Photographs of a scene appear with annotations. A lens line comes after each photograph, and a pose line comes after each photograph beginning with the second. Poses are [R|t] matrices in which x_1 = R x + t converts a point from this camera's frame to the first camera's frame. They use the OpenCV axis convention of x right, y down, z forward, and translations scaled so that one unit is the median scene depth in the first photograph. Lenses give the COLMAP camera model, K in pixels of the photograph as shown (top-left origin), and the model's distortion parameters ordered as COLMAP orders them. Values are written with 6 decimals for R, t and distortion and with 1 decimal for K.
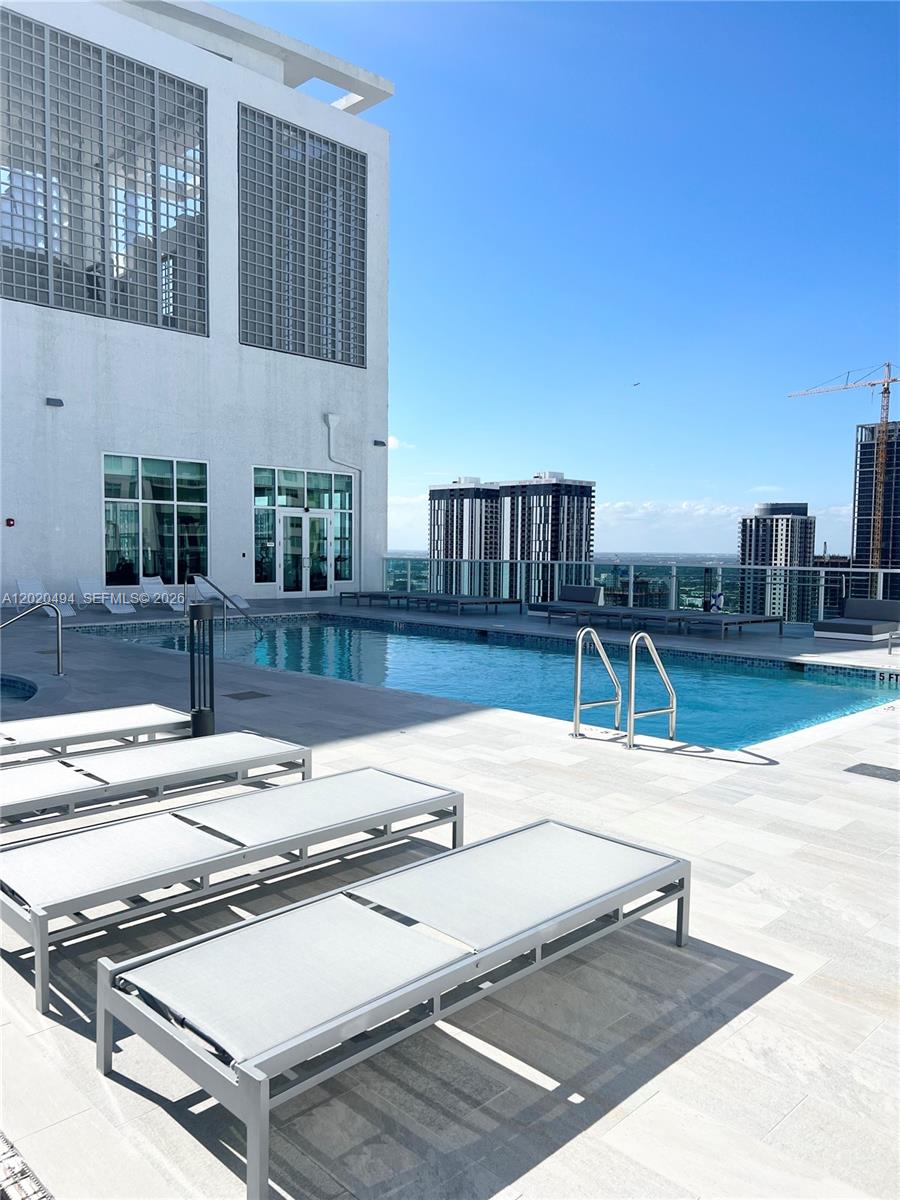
lens RADIAL K [[904.2, 0, 442.9], [0, 904.2, 610.4], [0, 0, 1]] dist [0.052671, -0.055349]
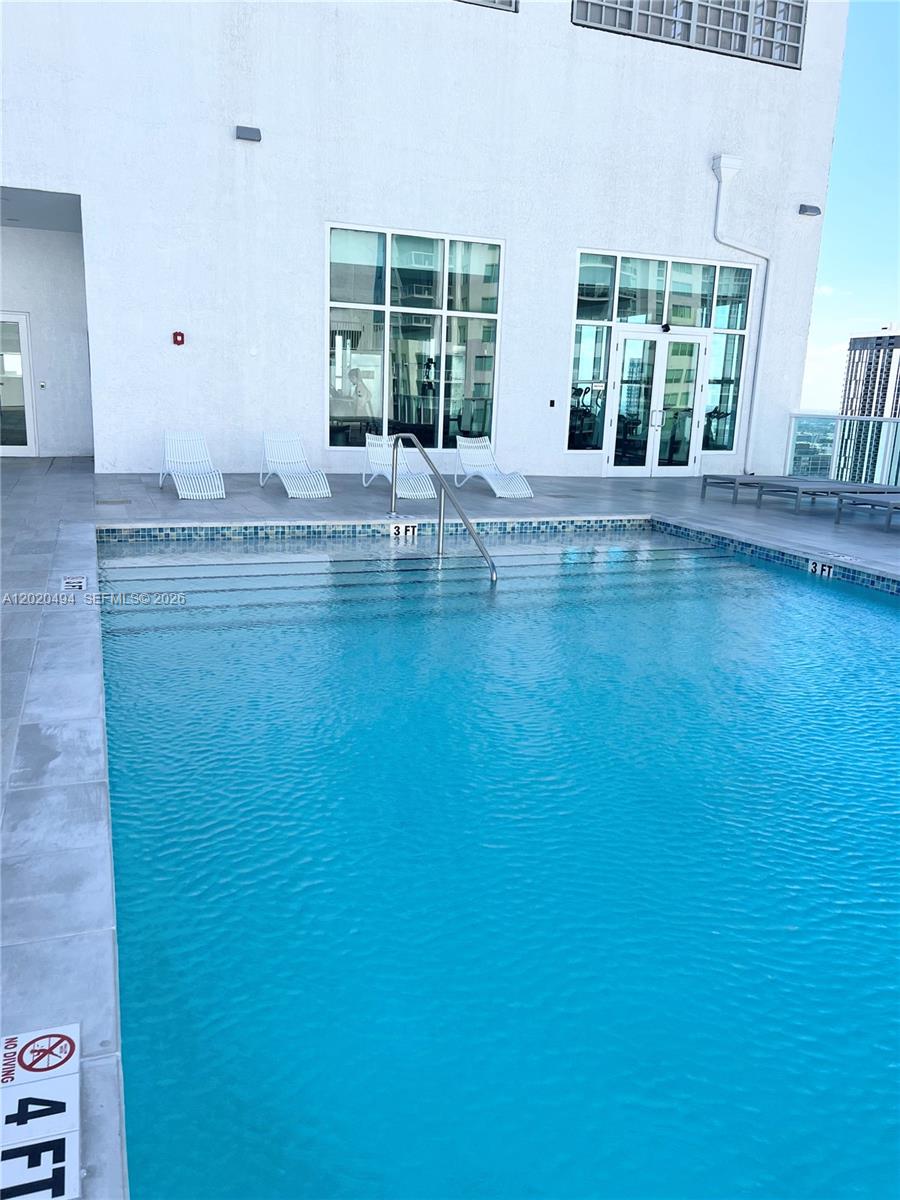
lens RADIAL K [[904.2, 0, 441.7], [0, 904.2, 602.2], [0, 0, 1]] dist [0.052671, -0.055349]
pose [[0.913432, 0.112701, -0.391076, -0.016231], [-0.054180, 0.986015, 0.157606, -0.010627], [0.403370, -0.122774, 0.906763, 0.200475]]
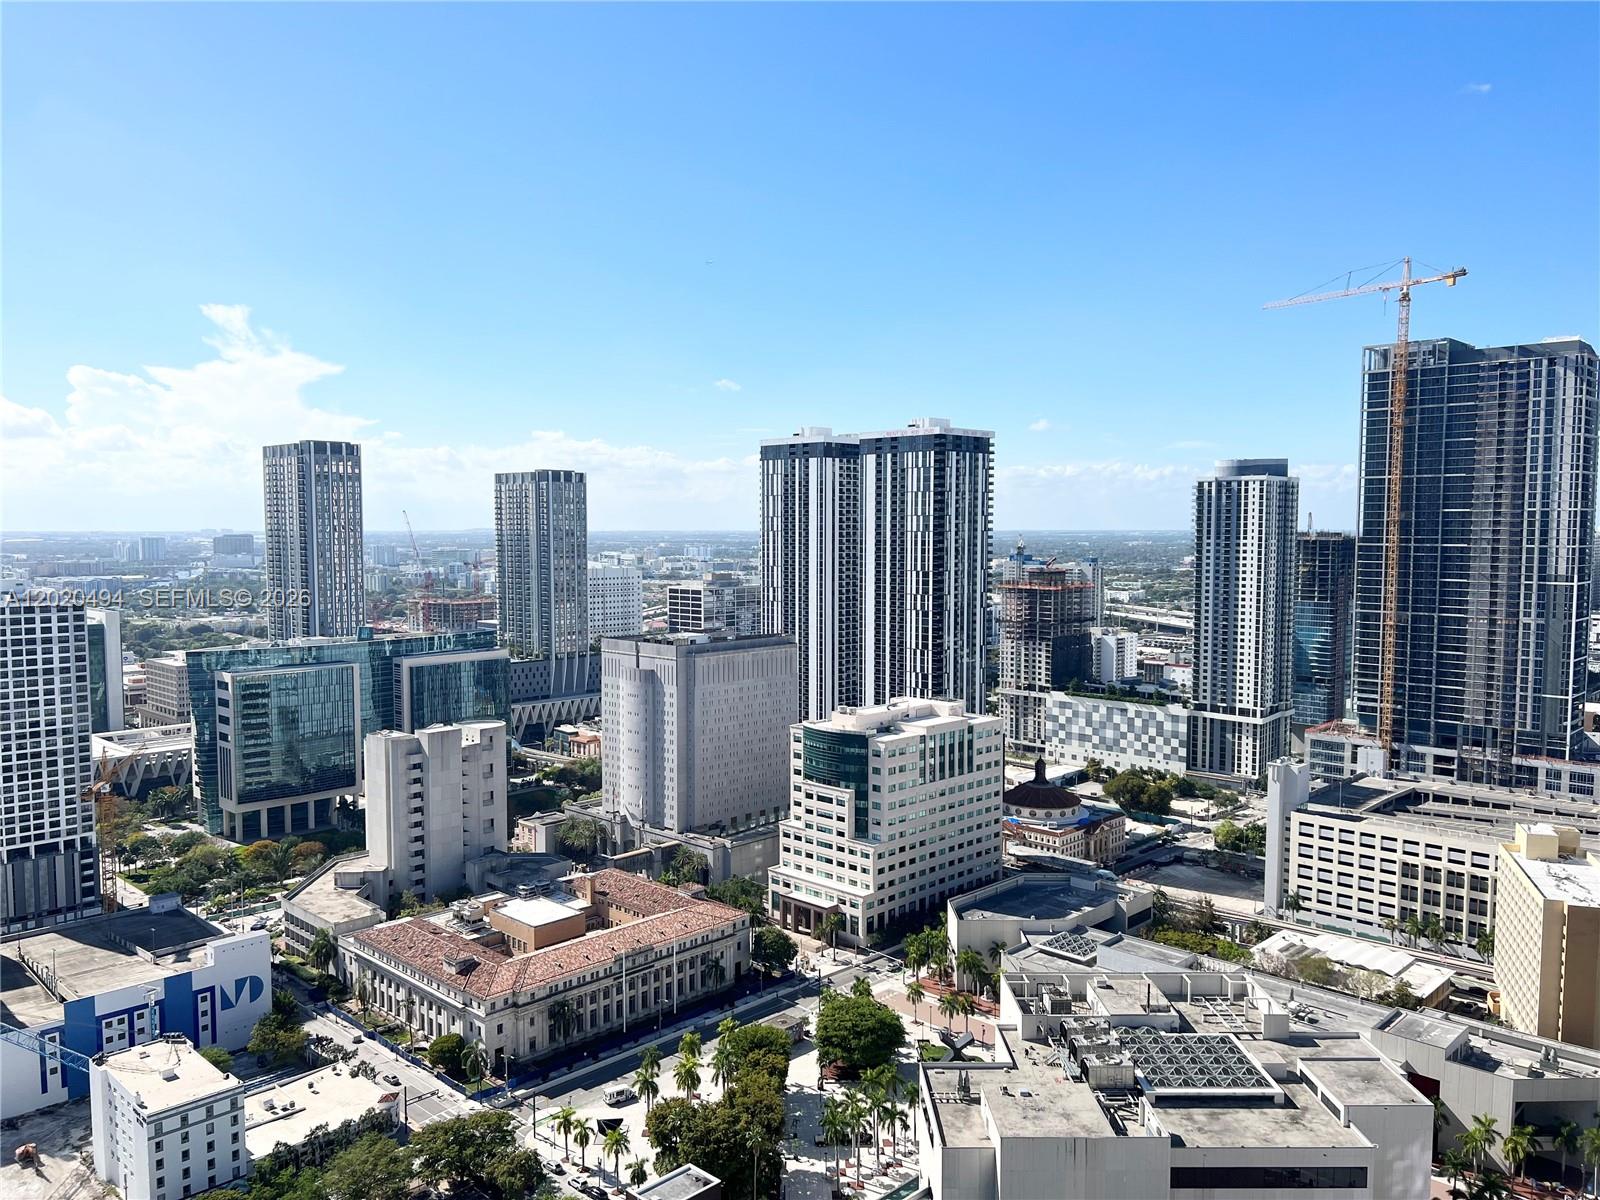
lens RADIAL K [[1205.5, 0, 782.7], [0, 1205.5, 605.6], [0, 0, 1]] dist [0.052671, -0.055349]
pose [[0.999915, -0.012646, 0.003223, -0.018178], [0.012659, 0.999911, -0.004291, -0.032515], [-0.003169, 0.004332, 0.999986, 0.464470]]
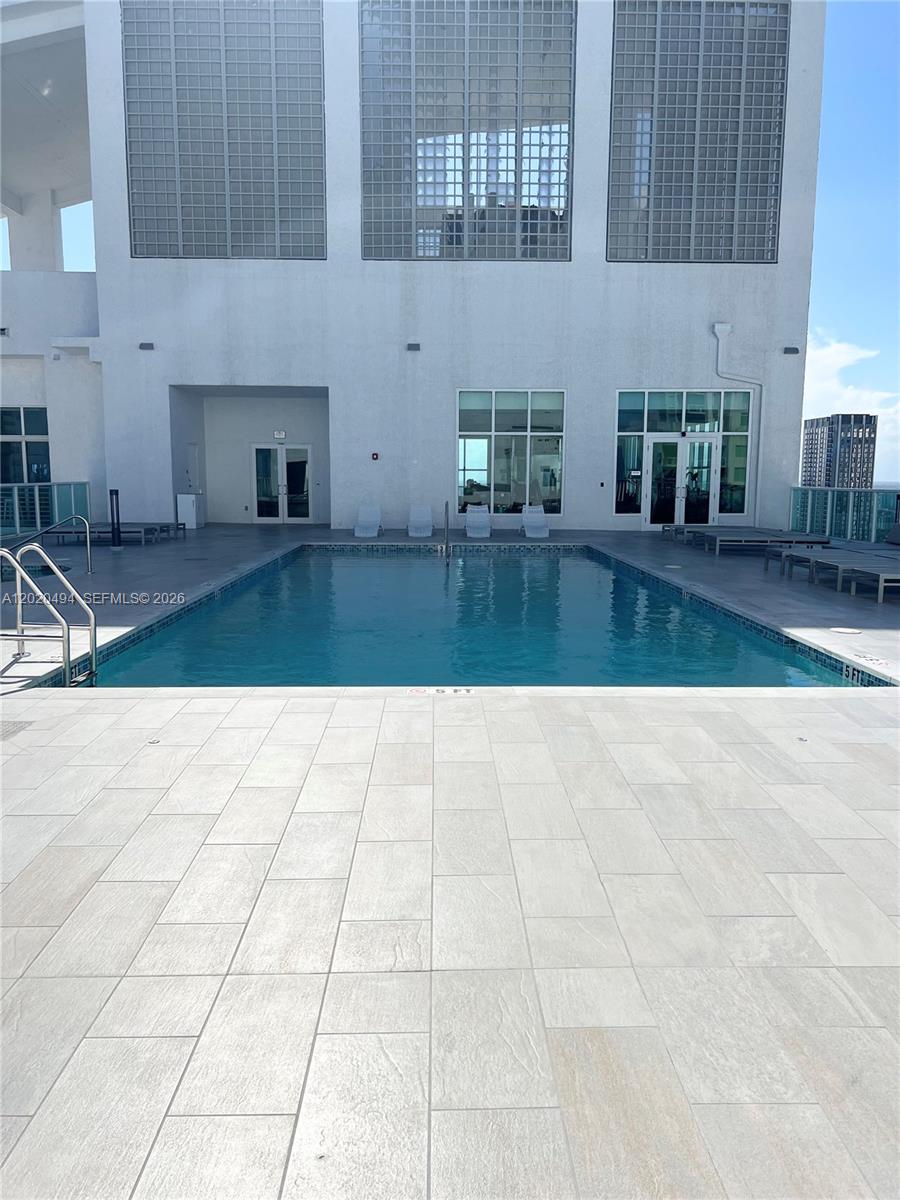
lens RADIAL K [[904.2, 0, 453.5], [0, 904.2, 603.0], [0, 0, 1]] dist [0.052671, -0.055349]
pose [[0.723347, 0.087769, -0.684884, 0.173691], [-0.045335, 0.995785, 0.079730, -0.002397], [0.688995, -0.026624, 0.724277, 0.092850]]
